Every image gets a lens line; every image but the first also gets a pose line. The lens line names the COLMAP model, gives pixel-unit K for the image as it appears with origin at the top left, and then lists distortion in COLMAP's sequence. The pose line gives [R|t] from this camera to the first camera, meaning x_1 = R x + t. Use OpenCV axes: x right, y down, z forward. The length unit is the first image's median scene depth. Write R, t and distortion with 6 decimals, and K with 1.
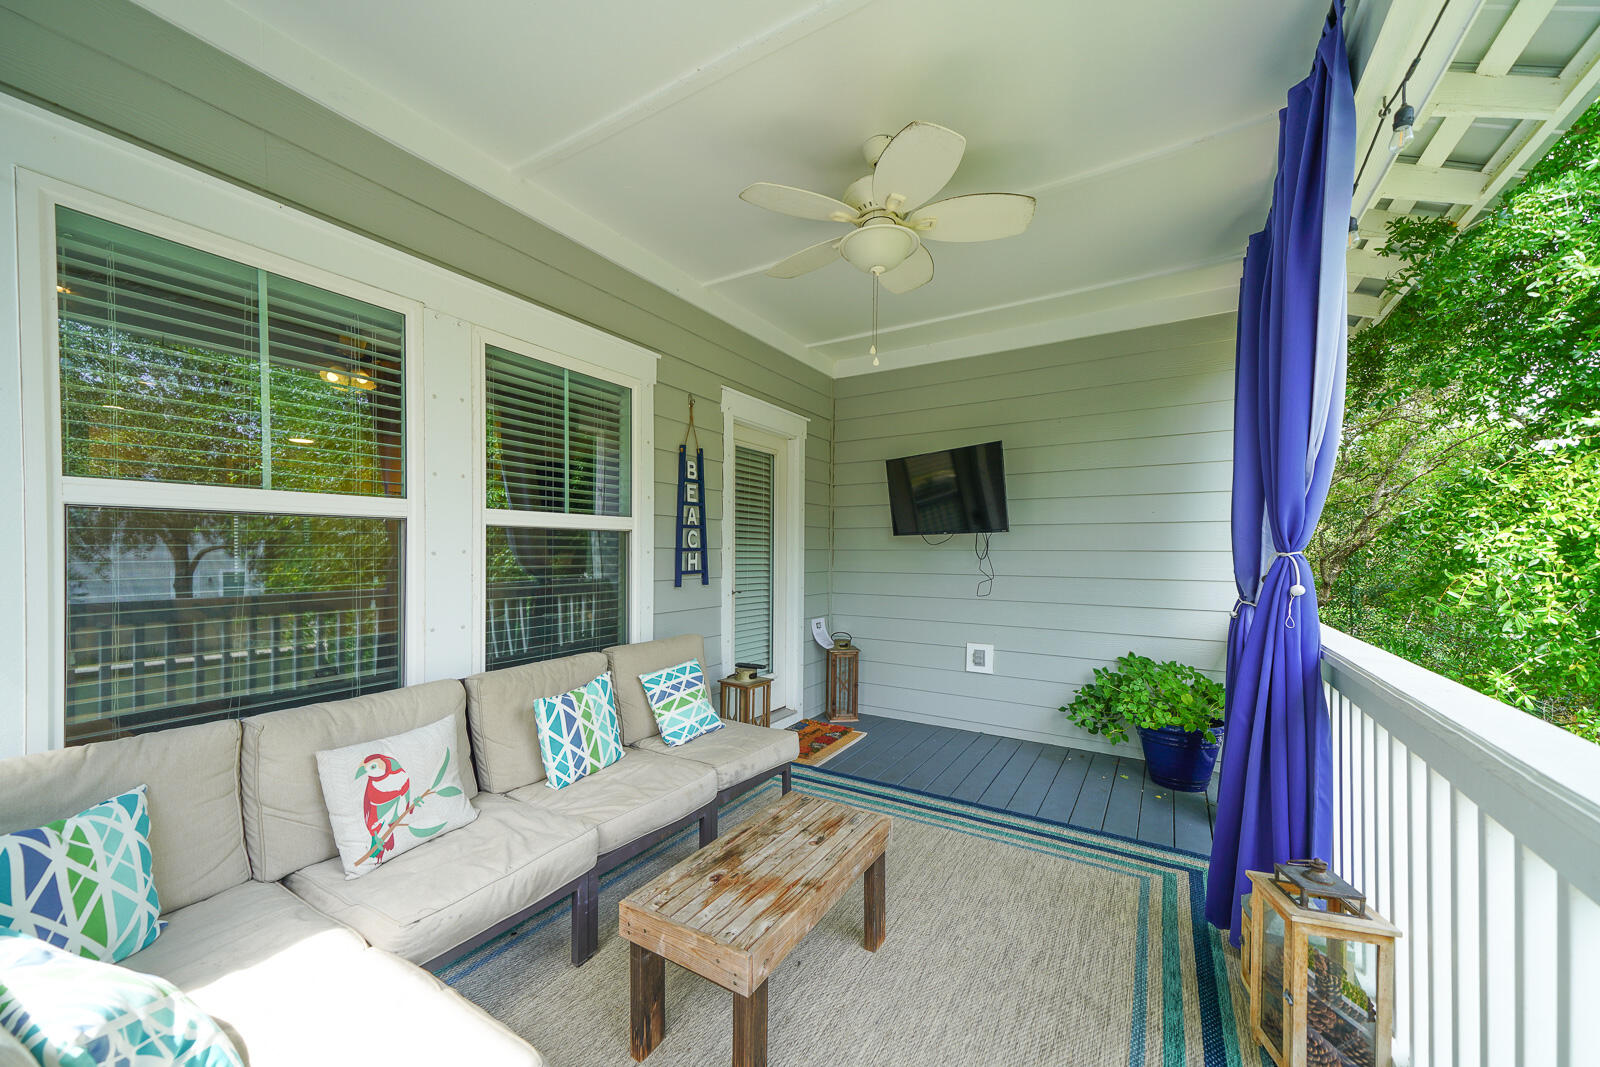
lens RADIAL K [[611.8, 0, 803.9], [0, 611.8, 556.1], [0, 0, 1]] dist [0.034684, -0.000084]
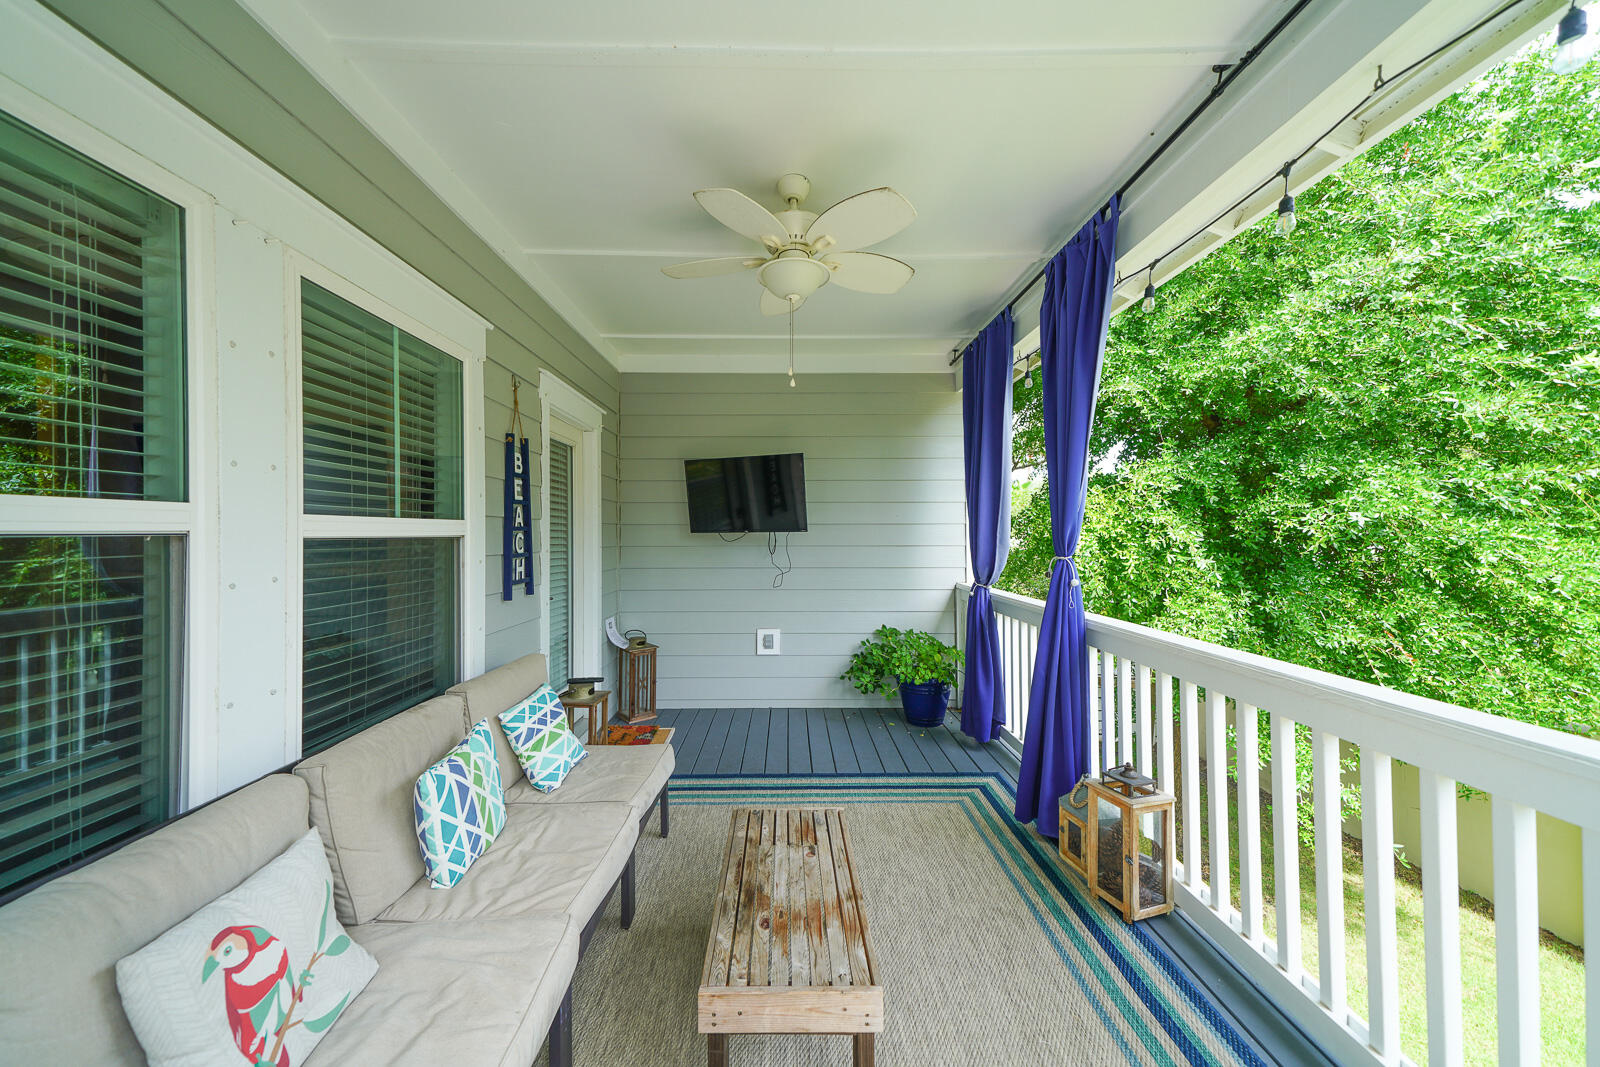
lens RADIAL K [[566.2, 0, 800.0], [0, 566.2, 533.5], [0, 0, 1]] dist [0.037848, -0.005824]
pose [[0.846491, -0.004102, 0.532388, -0.334284], [0.008007, 0.999955, -0.005026, -0.041182], [-0.532343, 0.008517, 0.846486, 0.133549]]
